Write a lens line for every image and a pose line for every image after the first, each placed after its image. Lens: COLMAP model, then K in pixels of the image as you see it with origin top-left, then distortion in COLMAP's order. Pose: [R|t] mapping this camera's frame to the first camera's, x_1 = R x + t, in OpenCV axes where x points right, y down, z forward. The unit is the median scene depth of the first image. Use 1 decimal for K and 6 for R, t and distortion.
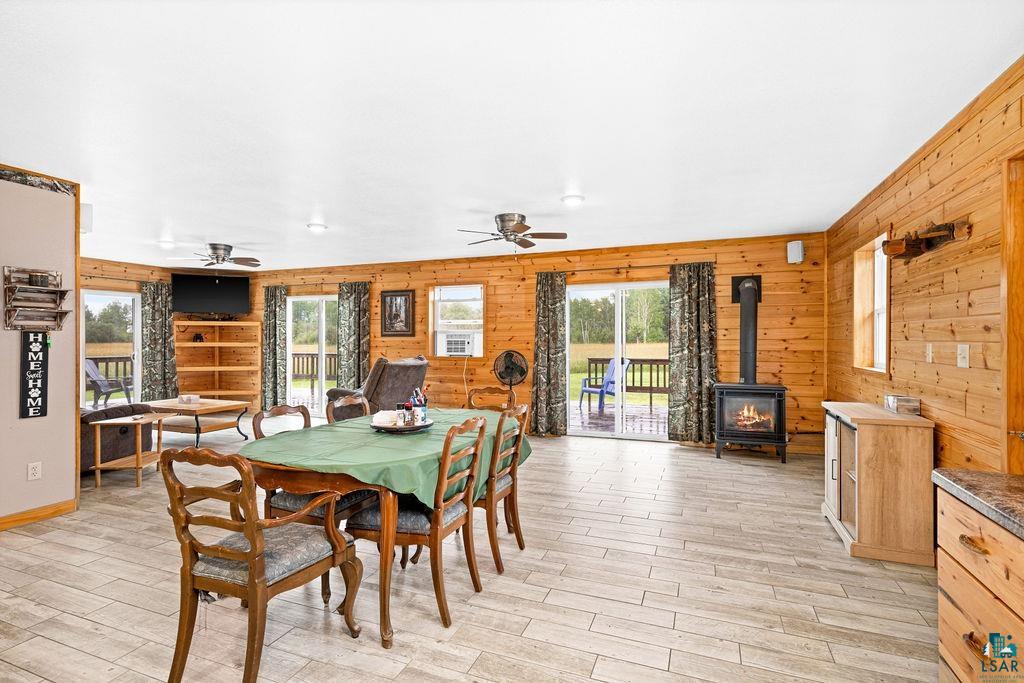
lens RADIAL K [[500.4, 0, 510.8], [0, 500.4, 340.0], [0, 0, 1]] dist [0.005192, 0.001170]
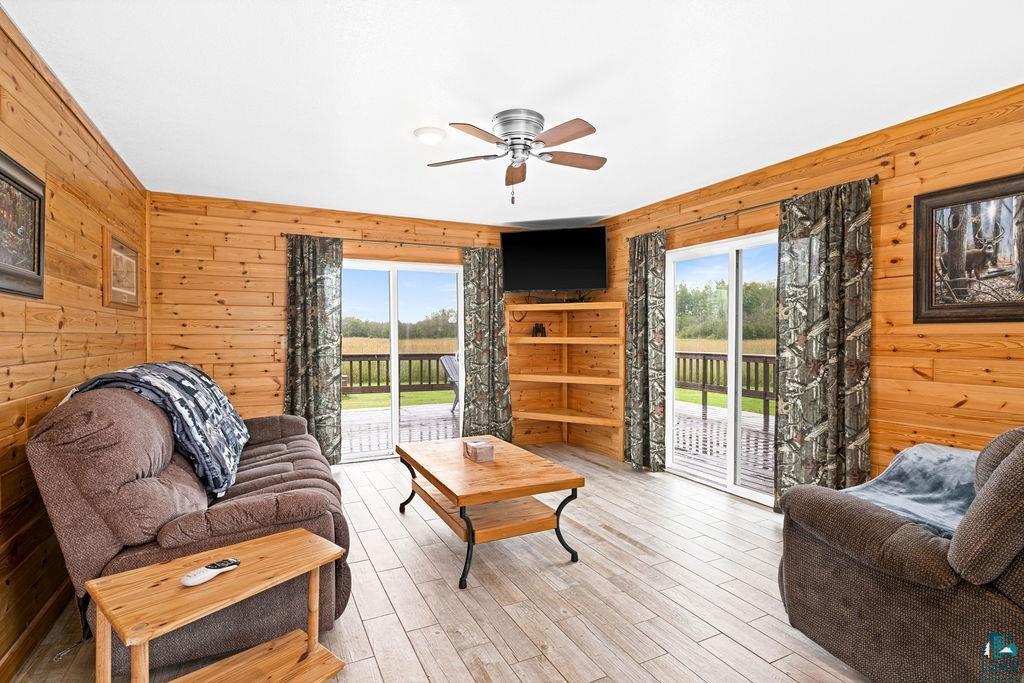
lens RADIAL K [[500.4, 0, 511.1], [0, 500.4, 336.8], [0, 0, 1]] dist [0.005192, 0.001170]
pose [[0.745641, 0.003052, -0.666340, -0.220448], [0.000721, 0.999985, 0.005388, 0.001065], [0.666347, -0.004498, 0.745628, 0.504286]]
